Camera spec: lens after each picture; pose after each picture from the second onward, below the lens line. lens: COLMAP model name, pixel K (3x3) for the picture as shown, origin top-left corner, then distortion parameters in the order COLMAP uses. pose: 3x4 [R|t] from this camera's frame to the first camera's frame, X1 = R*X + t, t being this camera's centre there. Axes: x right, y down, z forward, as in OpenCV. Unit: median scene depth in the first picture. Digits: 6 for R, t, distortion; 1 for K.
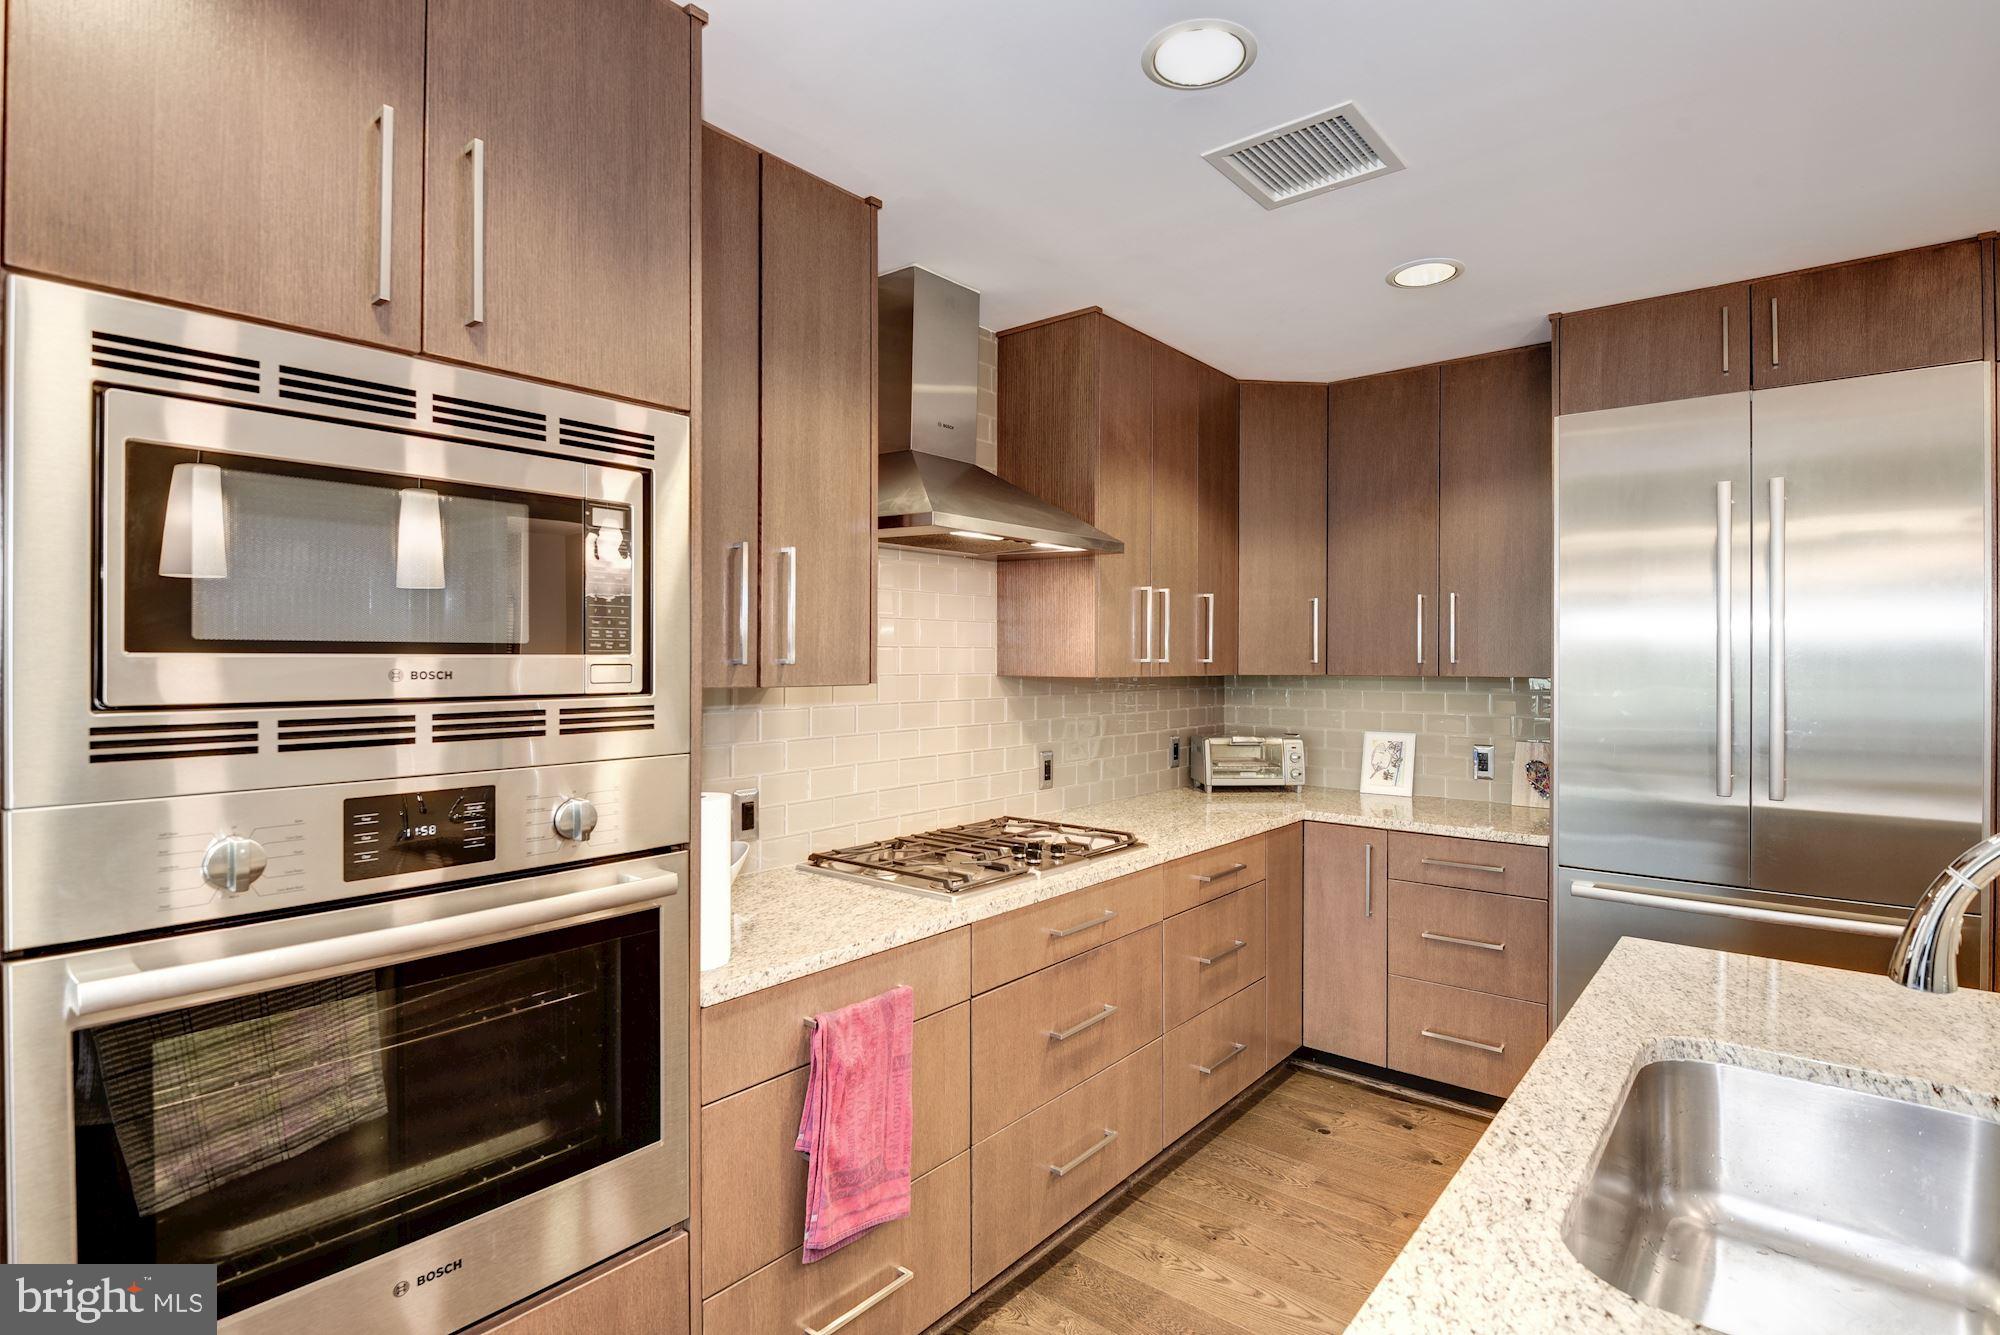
lens RADIAL K [[994.3, 0, 1045.1], [0, 994.3, 664.7], [0, 0, 1]] dist [0.000425, -0.008118]
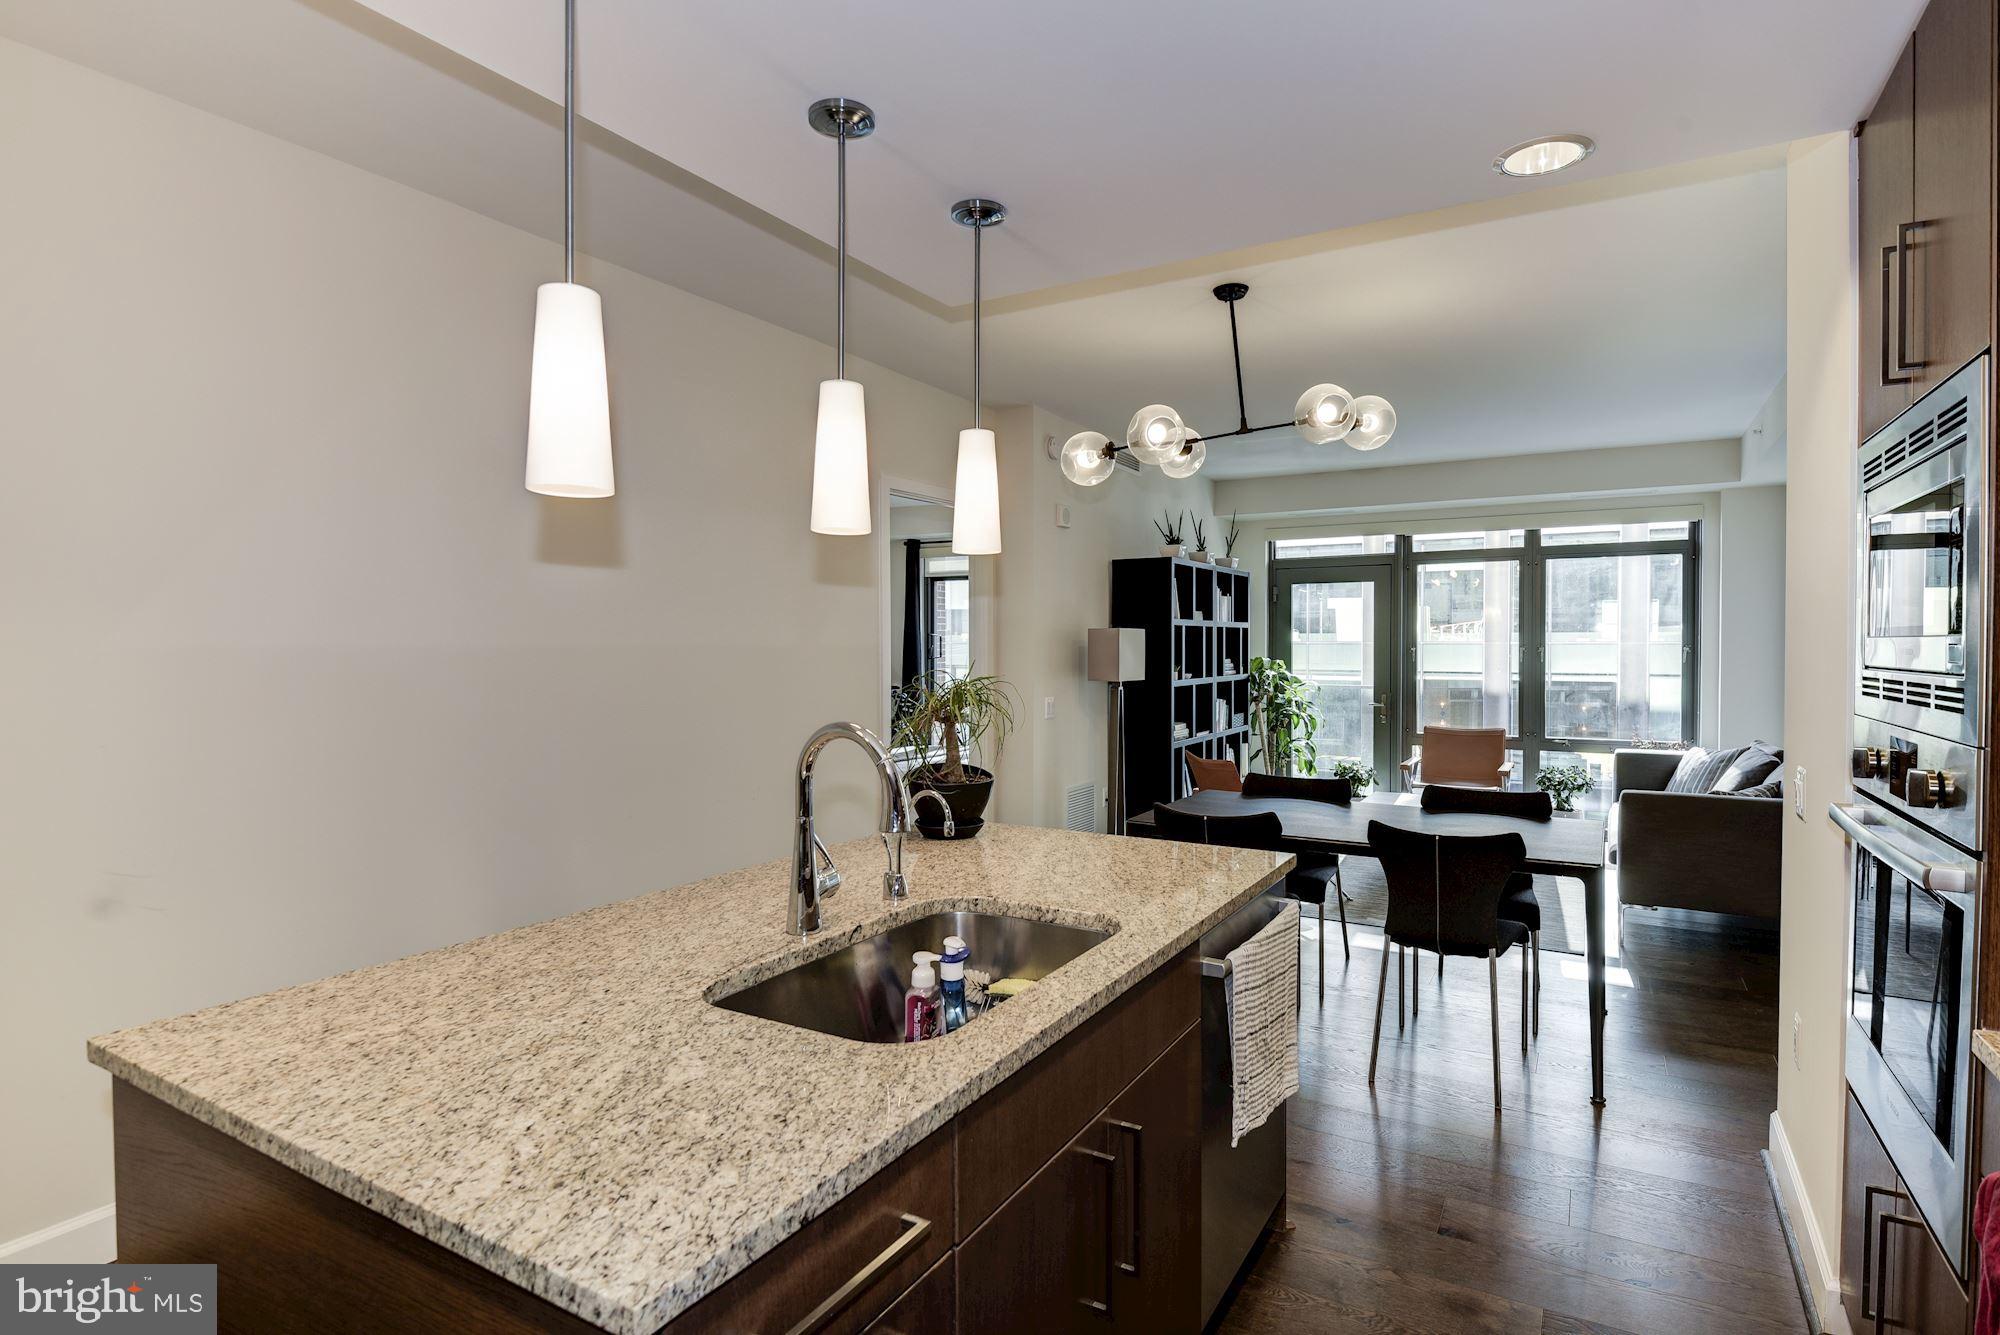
lens RADIAL K [[994.3, 0, 1020.3], [0, 994.3, 664.8], [0, 0, 1]] dist [0.000425, -0.008118]
pose [[-0.990248, -0.001964, -0.139300, 0.350747], [-0.005959, 0.999583, 0.028265, -0.001086], [0.139186, 0.028820, -0.989847, 1.025112]]
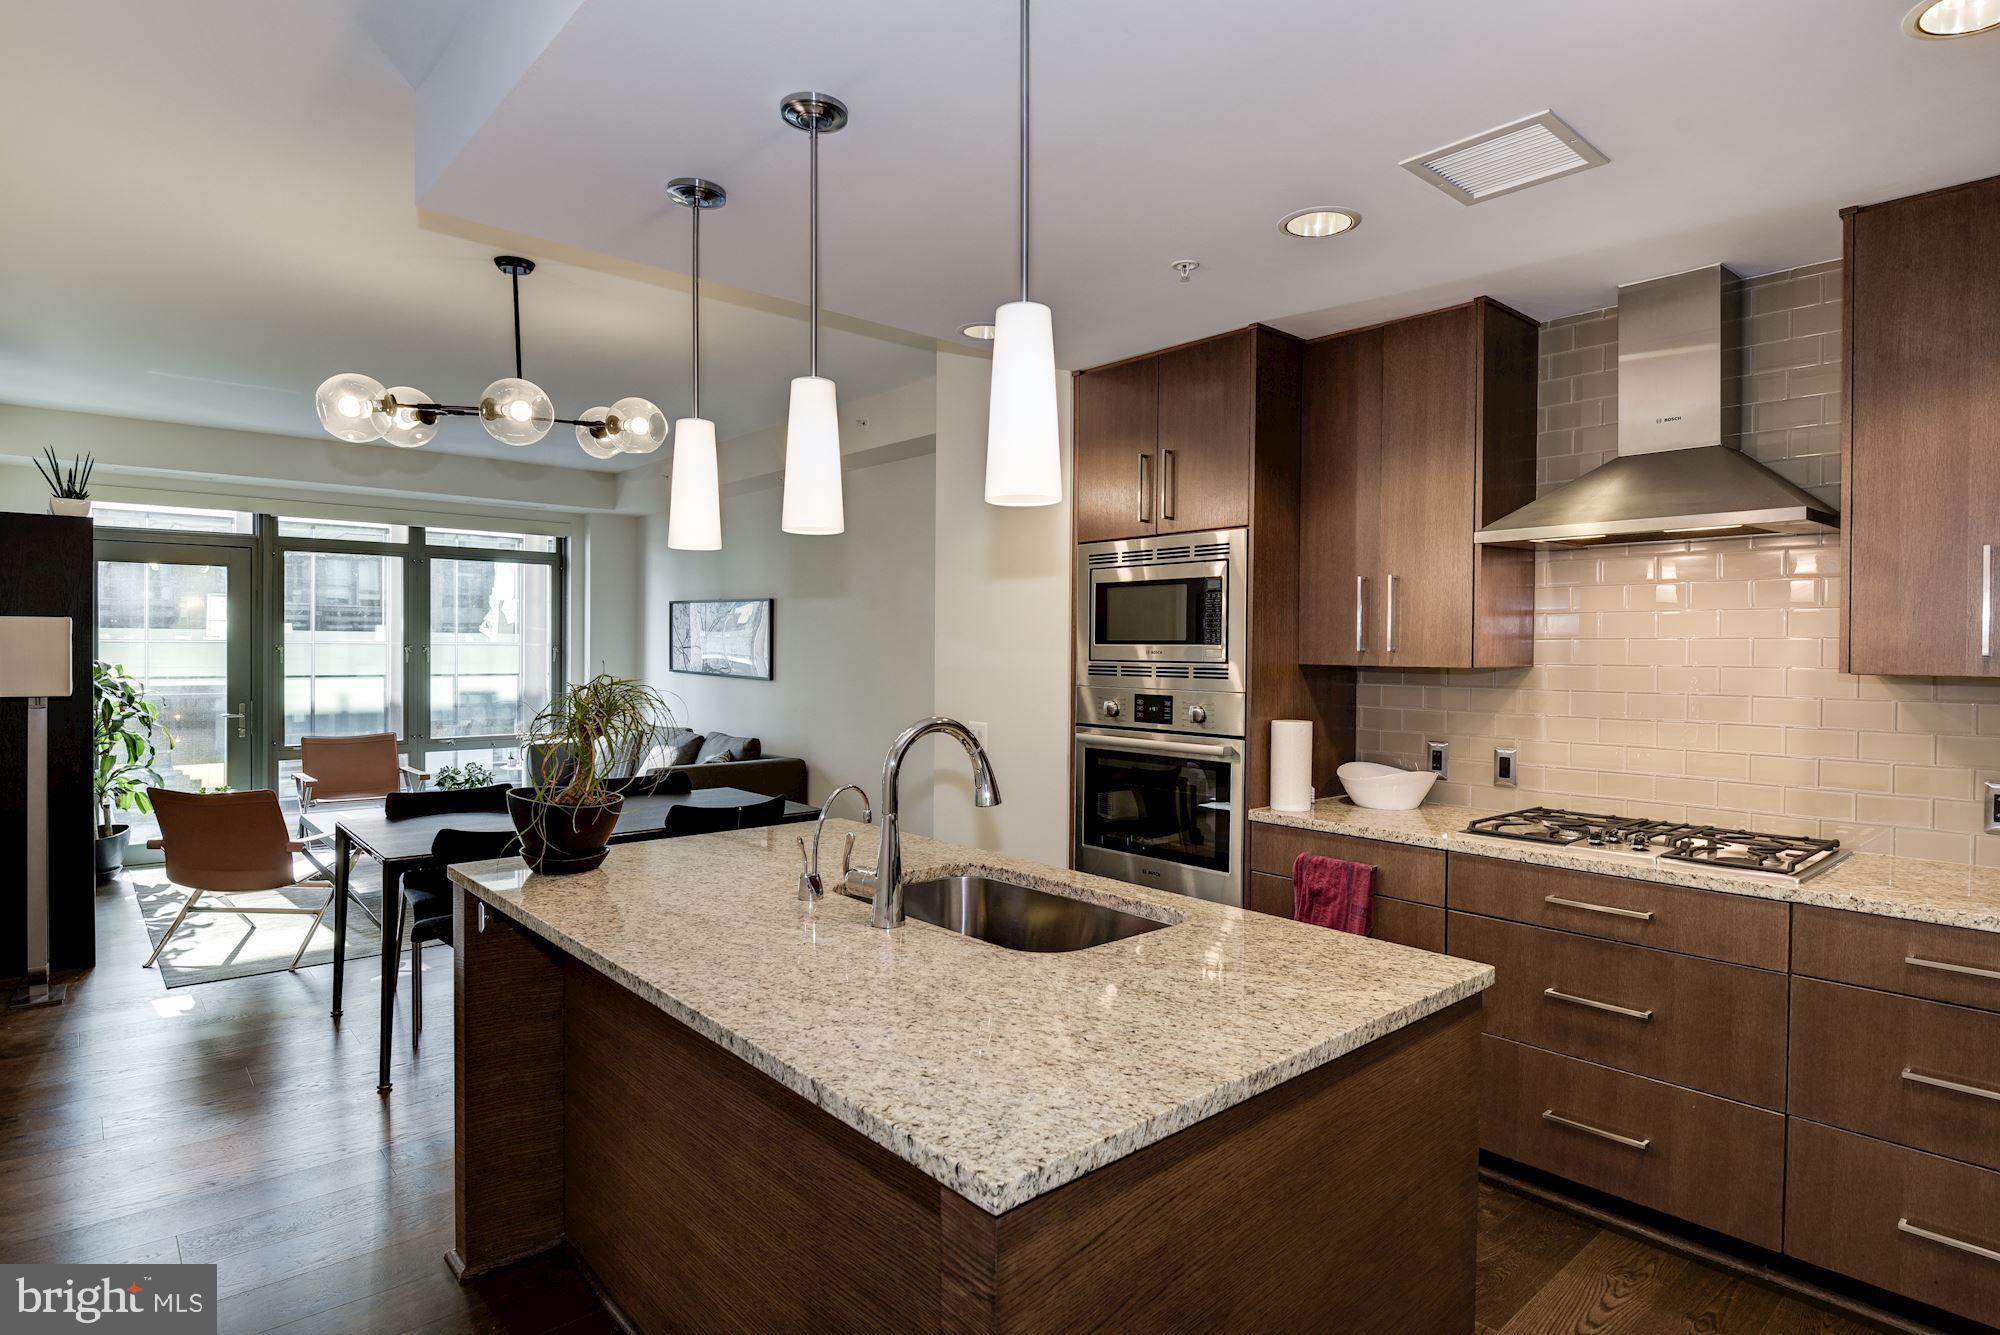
lens RADIAL K [[1055.6, 0, 991.0], [0, 1055.6, 659.3], [0, 0, 1]] dist [0.018667, -0.014673]
pose [[-0.195071, 0.001916, -0.980787, 1.124009], [-0.017161, 0.999838, 0.005366, 0.010586], [0.980639, 0.017878, -0.195006, 0.543798]]
